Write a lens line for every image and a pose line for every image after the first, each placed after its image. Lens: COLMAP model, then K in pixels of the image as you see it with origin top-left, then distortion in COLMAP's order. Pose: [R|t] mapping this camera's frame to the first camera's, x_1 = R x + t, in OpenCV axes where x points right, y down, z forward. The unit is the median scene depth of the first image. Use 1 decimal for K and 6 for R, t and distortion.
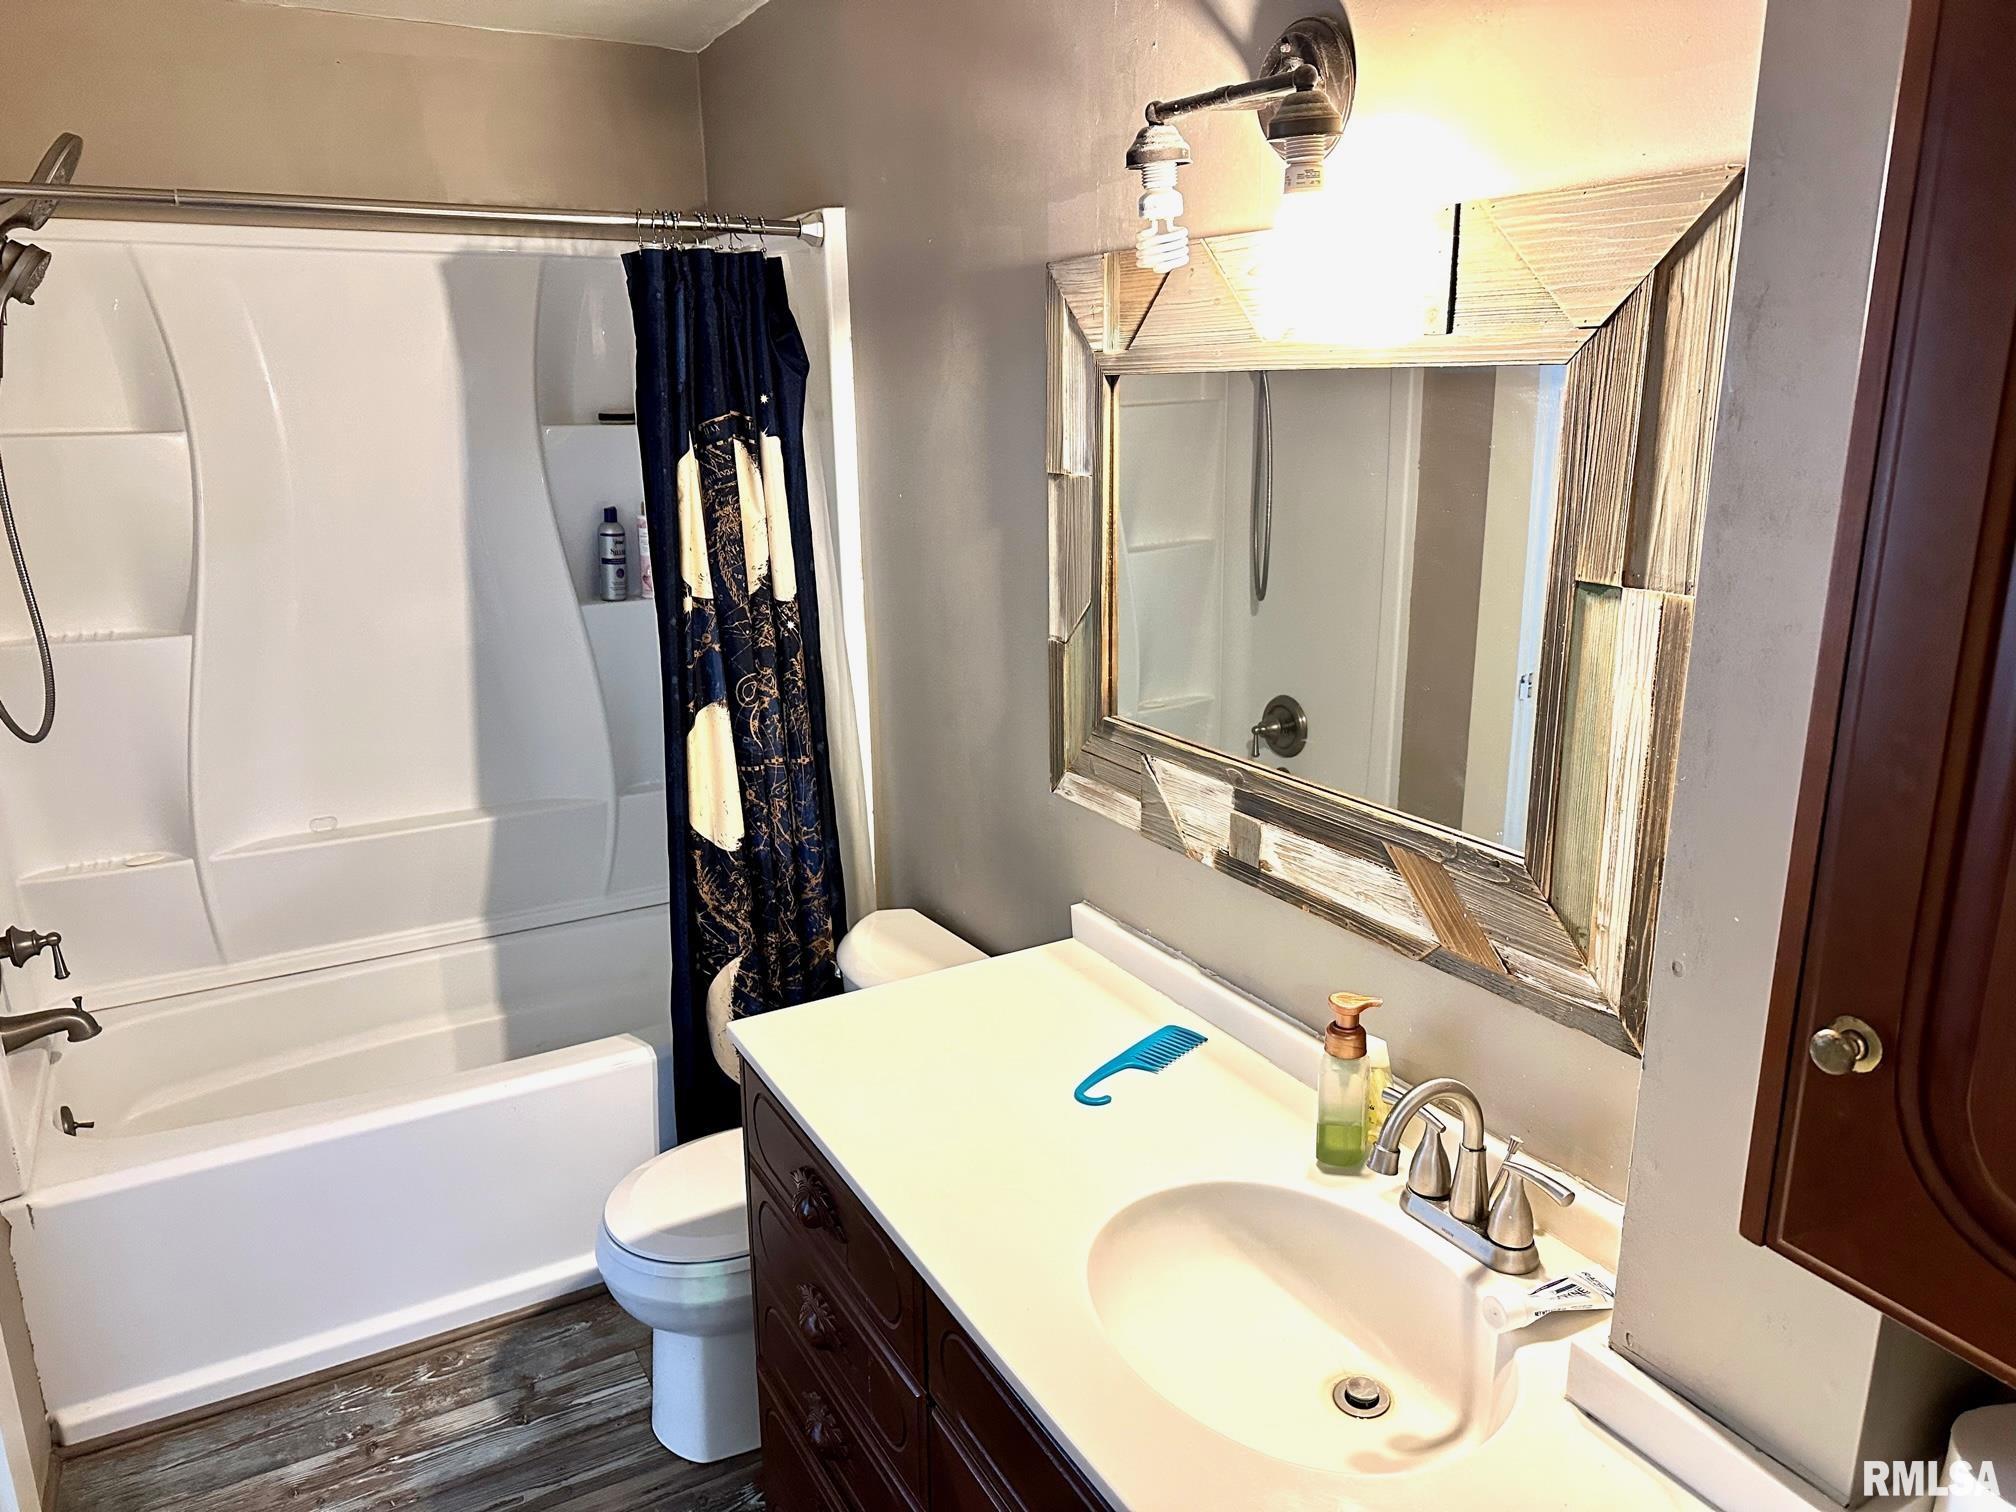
lens RADIAL K [[1379.6, 0, 1013.5], [0, 1379.6, 751.8], [0, 0, 1]] dist [0.012370, 0.000724]
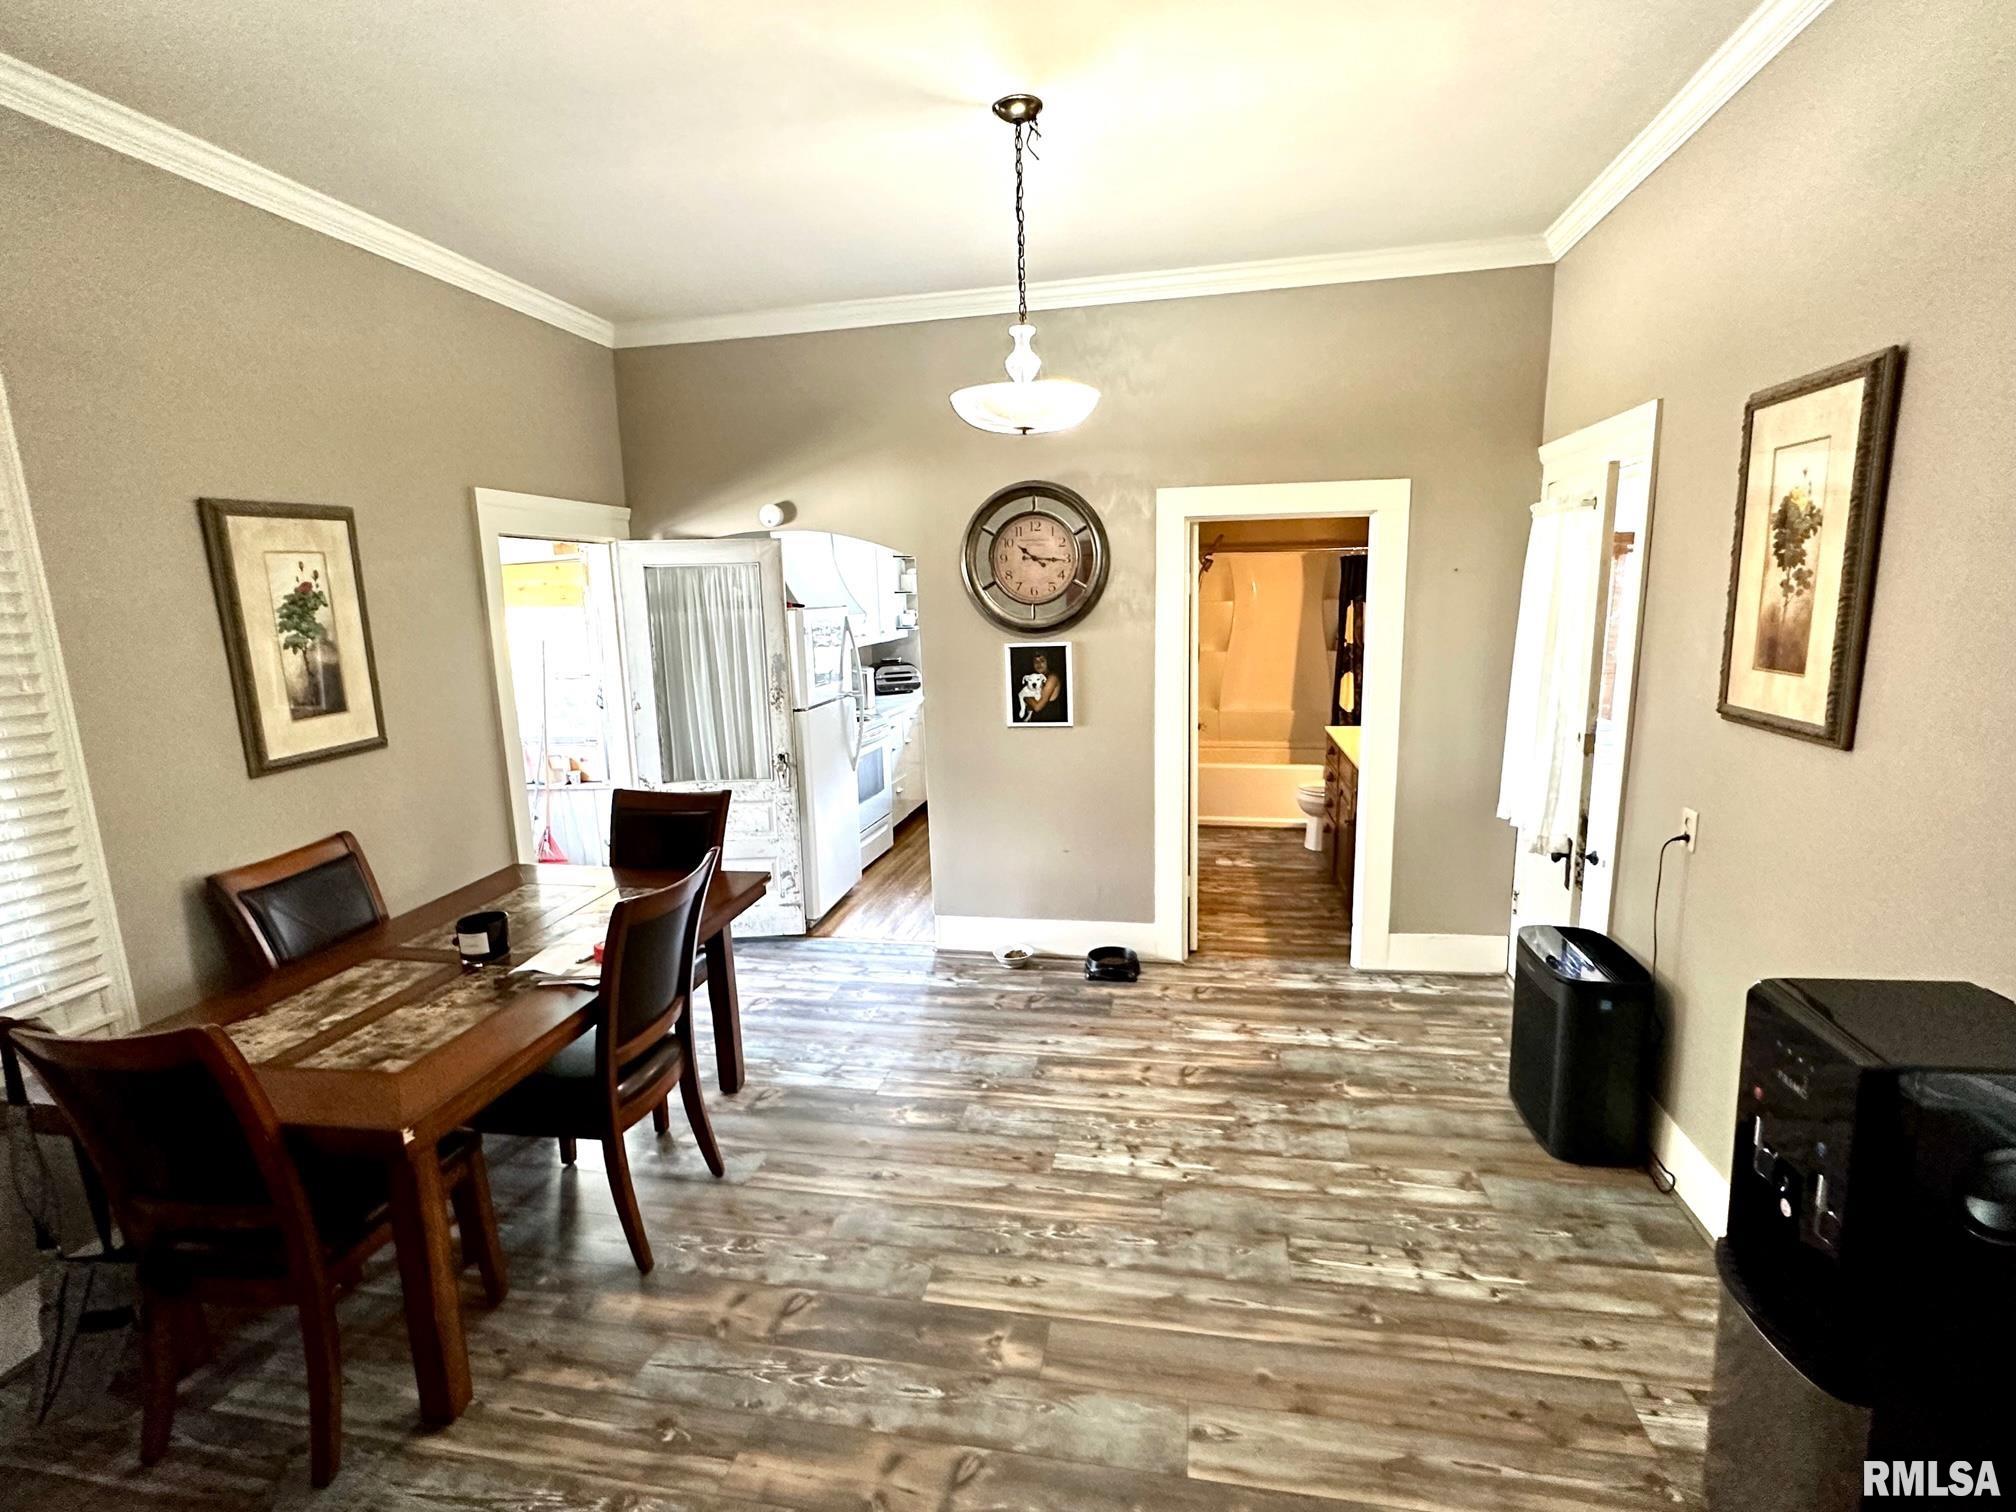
lens RADIAL K [[947.0, 0, 1023.0], [0, 947.0, 754.8], [0, 0, 1]] dist [-0.002096, 0.000206]
pose [[0.755400, 0.107289, -0.646421, 0.788251], [-0.150509, 0.988538, -0.011813, 0.347329], [0.637744, 0.106216, 0.762890, -1.484320]]
